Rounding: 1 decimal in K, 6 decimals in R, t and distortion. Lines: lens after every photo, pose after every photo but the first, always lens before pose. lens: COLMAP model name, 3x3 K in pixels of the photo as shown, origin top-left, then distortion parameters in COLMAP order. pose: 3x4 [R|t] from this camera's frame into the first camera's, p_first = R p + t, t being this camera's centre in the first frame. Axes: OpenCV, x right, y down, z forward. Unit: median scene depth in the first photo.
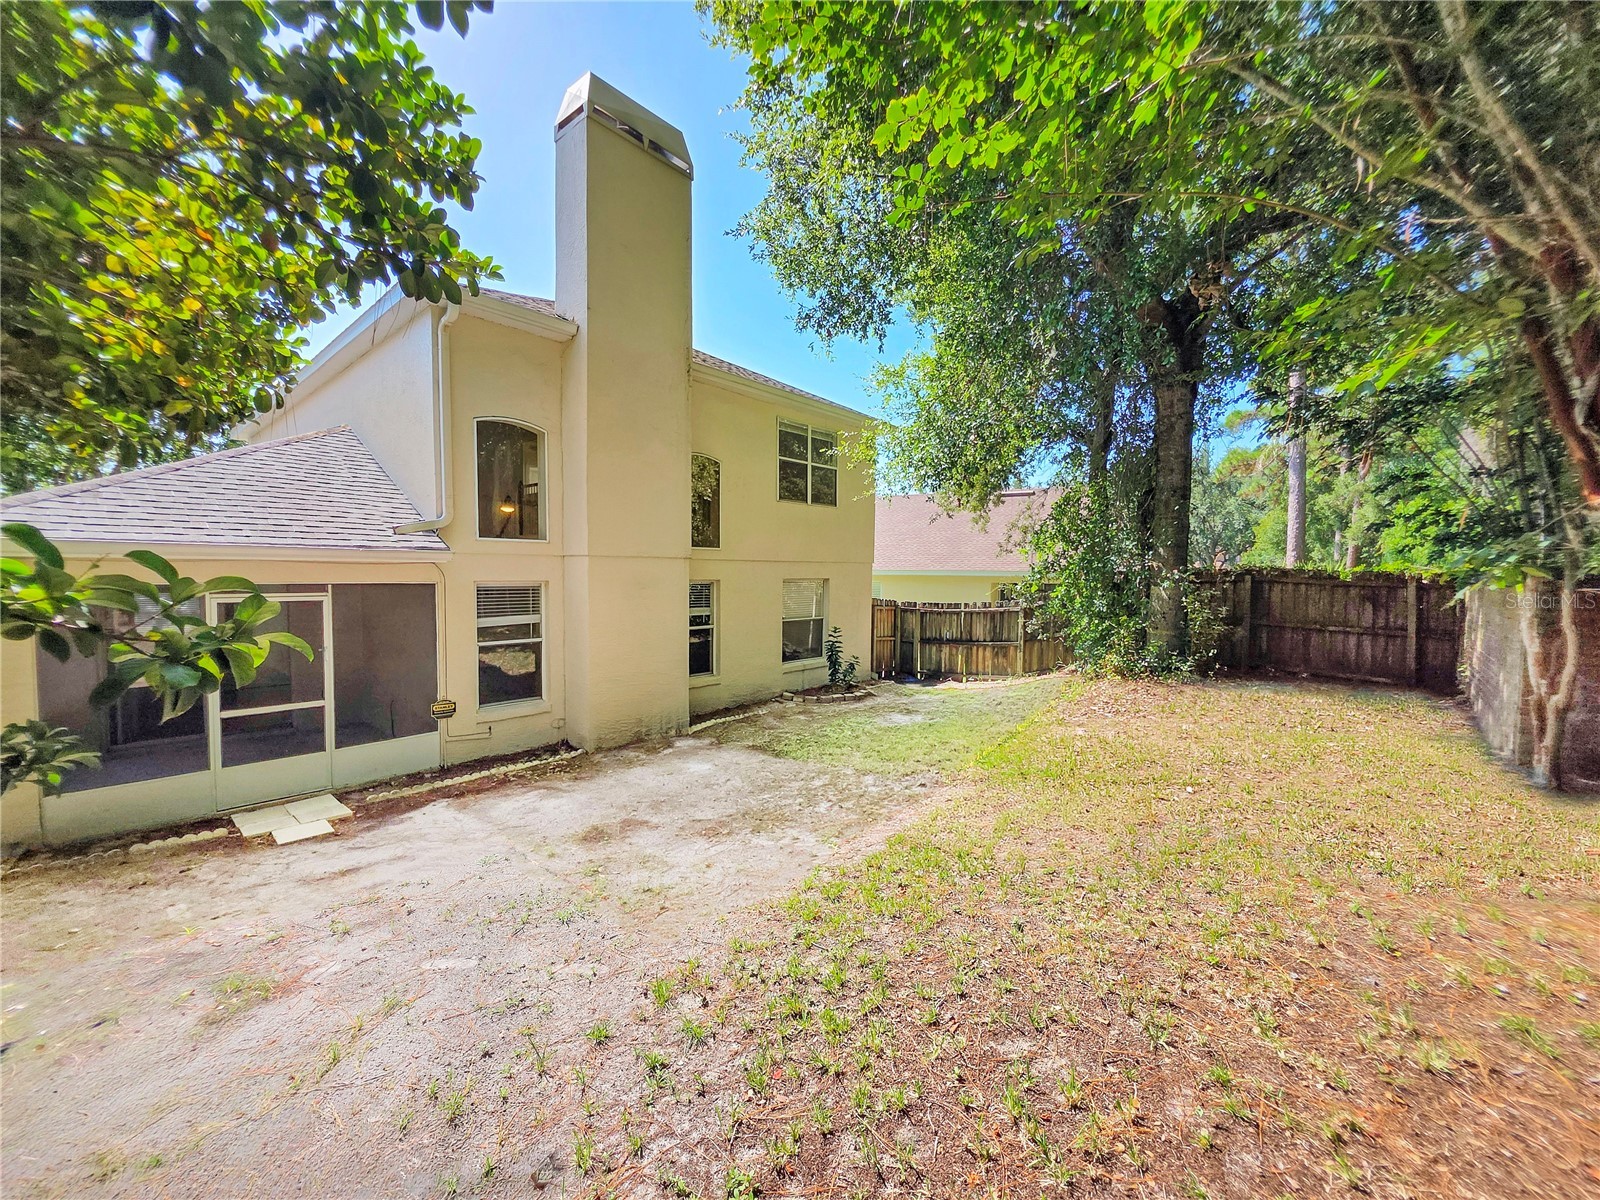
lens RADIAL K [[646.3, 0, 793.6], [0, 646.3, 604.1], [0, 0, 1]] dist [0.000133, 0.000054]
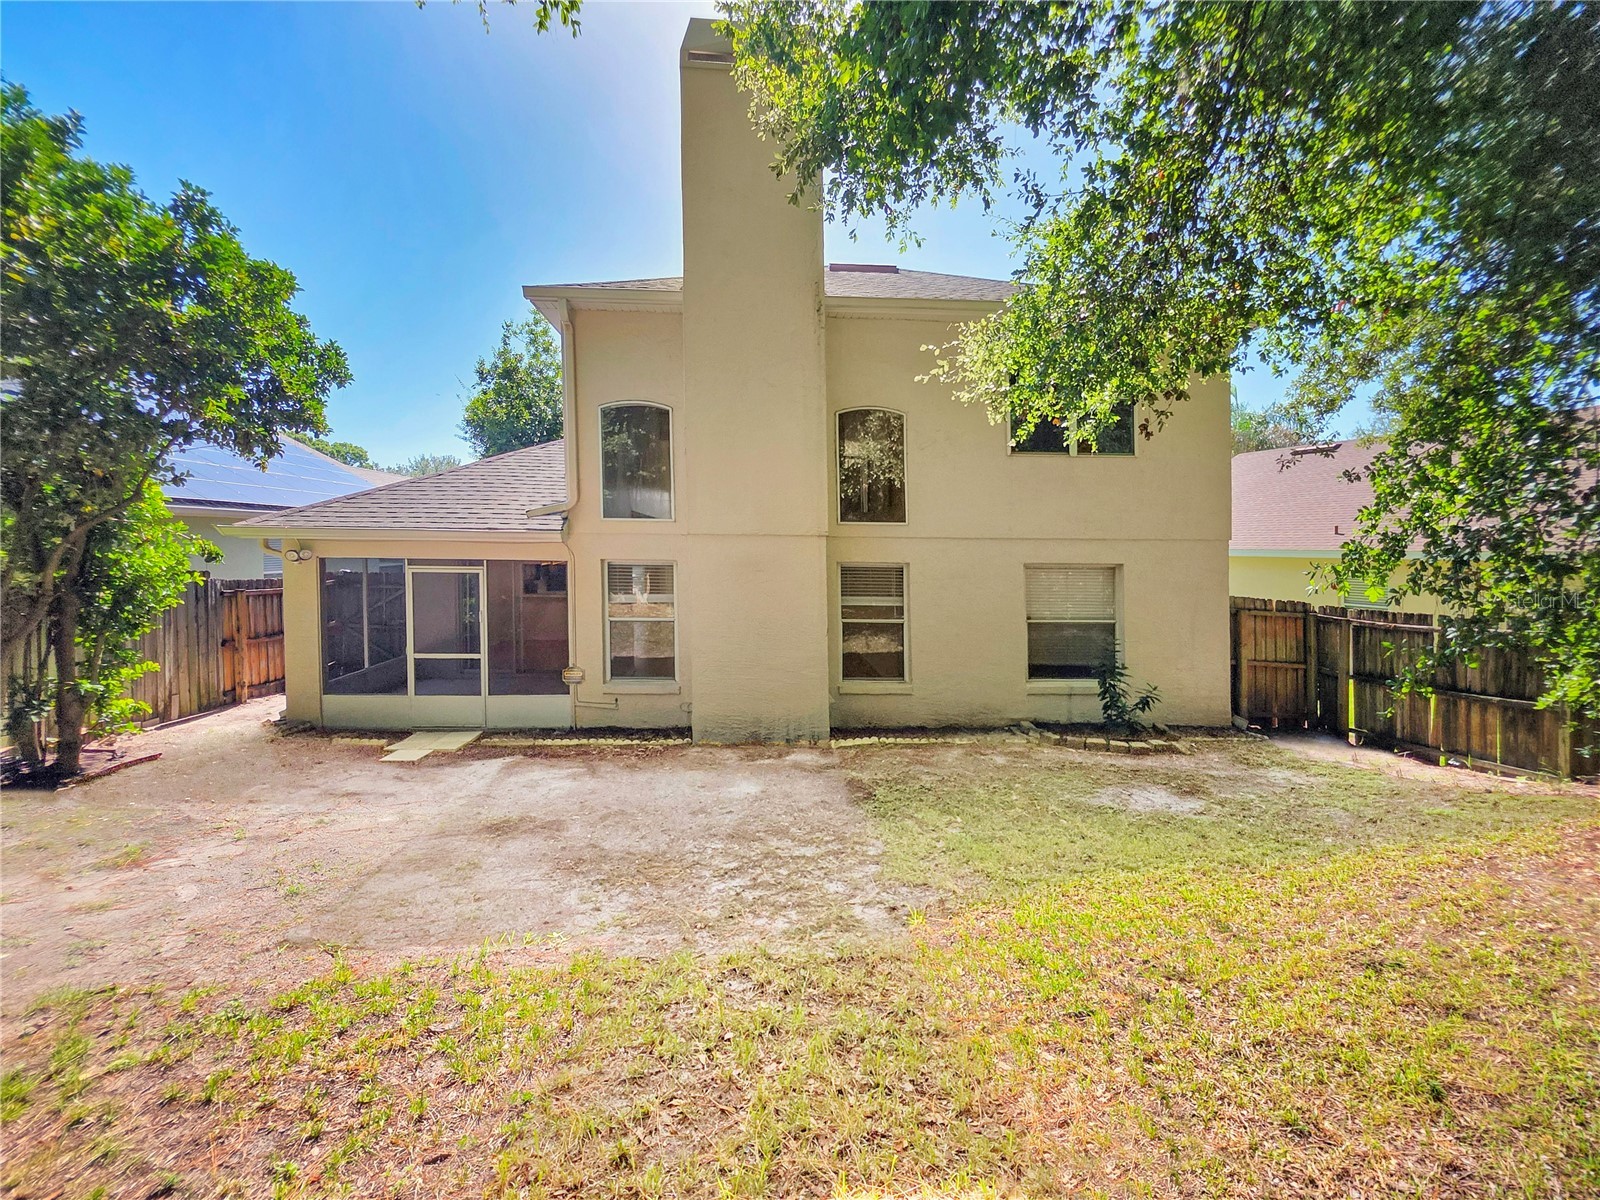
lens RADIAL K [[674.7, 0, 799.1], [0, 674.7, 570.8], [0, 0, 1]] dist [0.000765, 0.000439]
pose [[0.708797, 0.026004, -0.704934, 0.506554], [-0.042538, 0.999077, -0.005916, -0.023262], [0.704129, 0.034180, 0.709249, 0.429088]]
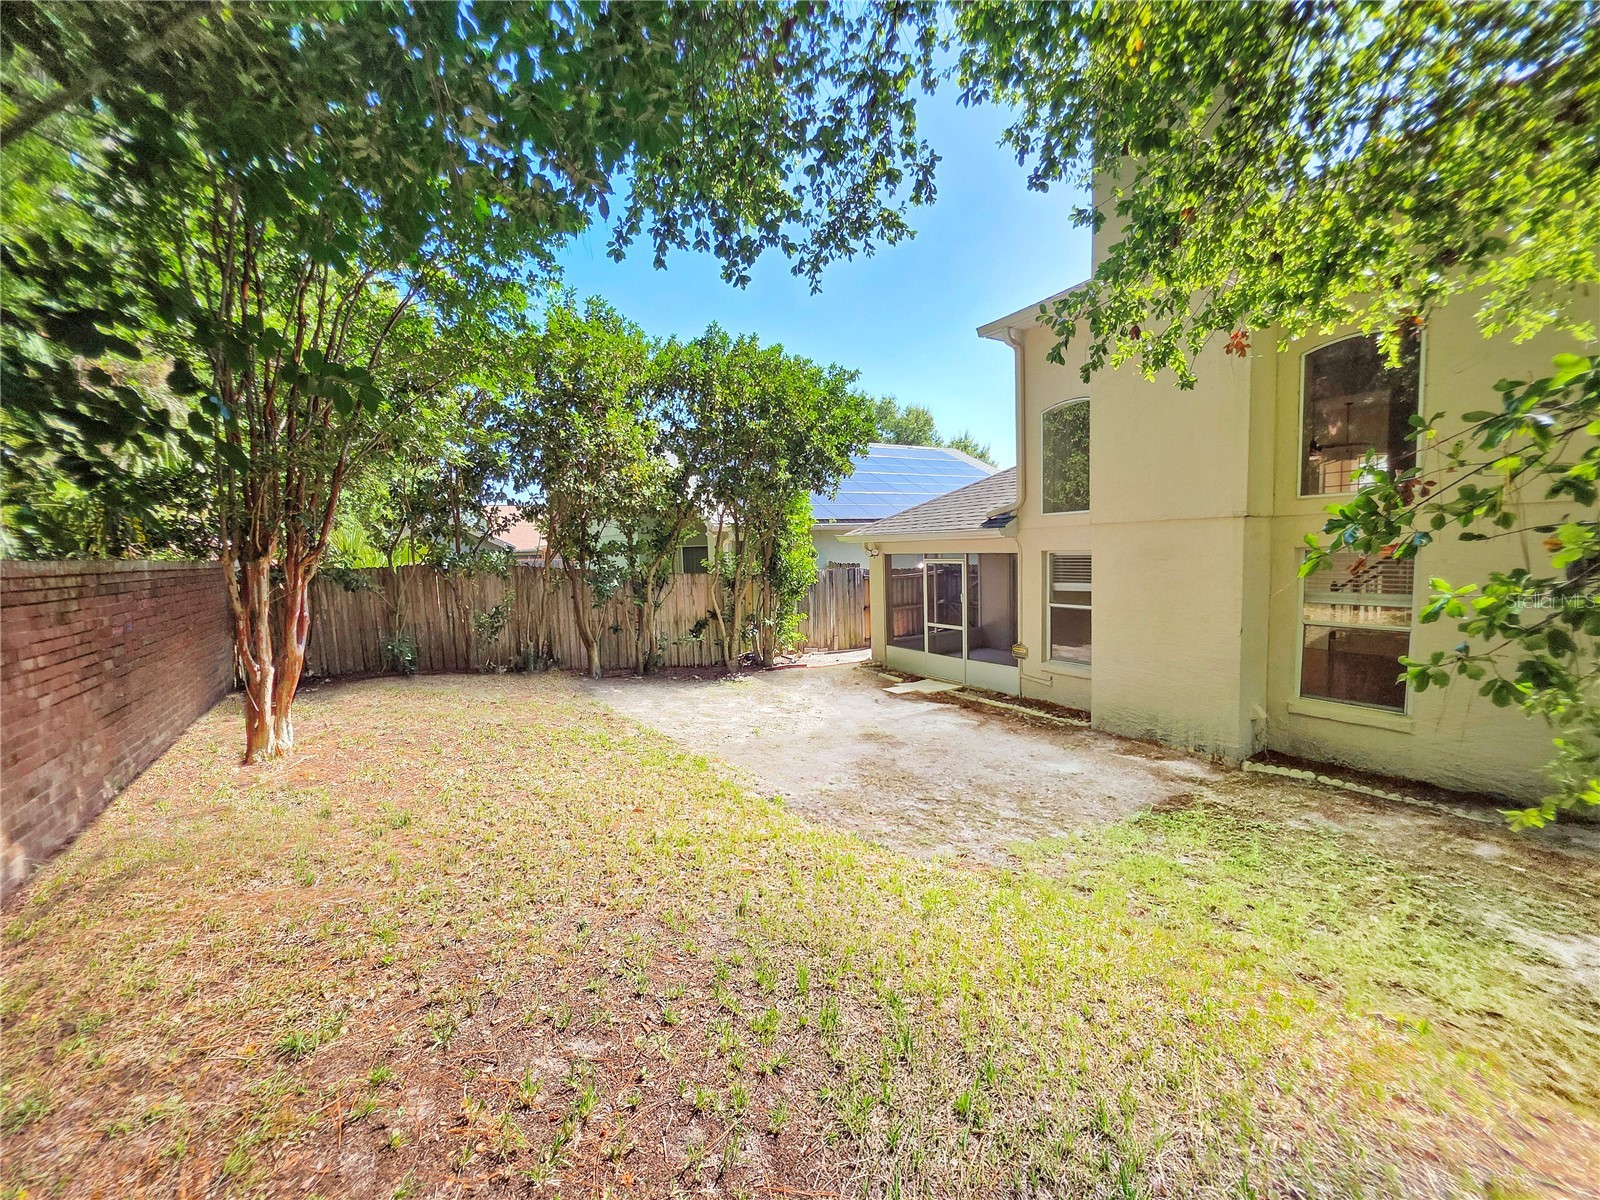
lens RADIAL K [[666.4, 0, 800.0], [0, 666.4, 600.0], [0, 0, 1]] dist [-0.002809, -0.000270]
pose [[-0.289146, 0.071737, -0.954593, 0.791661], [-0.023224, 0.996369, 0.081911, -0.034666], [0.957003, 0.045853, -0.286431, 0.910018]]
